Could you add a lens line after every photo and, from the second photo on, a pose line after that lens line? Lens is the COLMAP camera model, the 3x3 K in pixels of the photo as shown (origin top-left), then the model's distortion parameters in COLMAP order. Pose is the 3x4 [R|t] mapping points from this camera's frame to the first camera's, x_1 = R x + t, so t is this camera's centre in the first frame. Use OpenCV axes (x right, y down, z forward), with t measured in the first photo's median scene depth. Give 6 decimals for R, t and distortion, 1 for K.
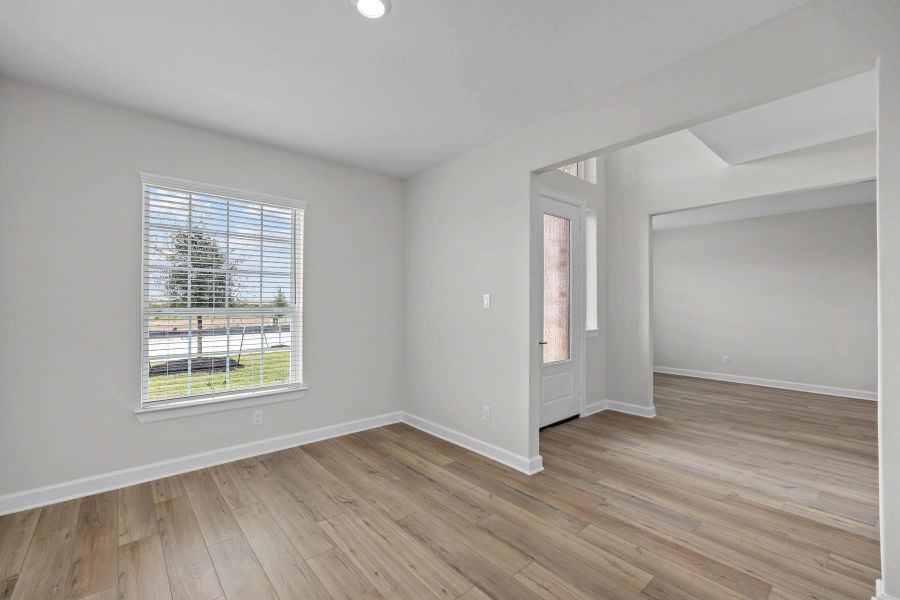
lens RADIAL K [[383.0, 0, 449.6], [0, 383.0, 301.6], [0, 0, 1]] dist [0.001197, 0.000352]
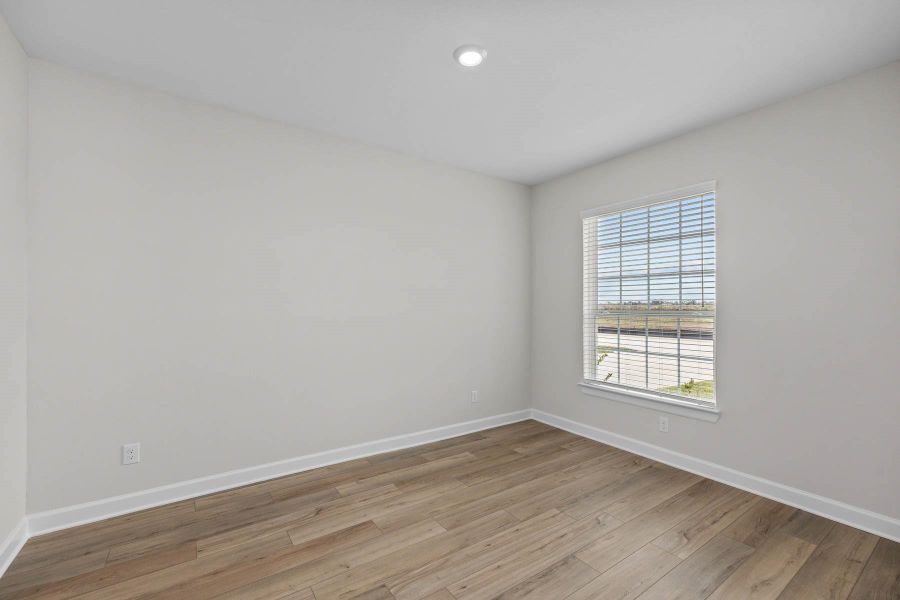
lens RADIAL K [[383.0, 0, 442.7], [0, 383.0, 302.6], [0, 0, 1]] dist [0.001197, 0.000352]
pose [[-0.118253, -0.009444, -0.992939, 0.571187], [-0.000999, 0.999955, -0.009392, 0.005609], [0.992983, -0.000118, -0.118257, 0.603475]]
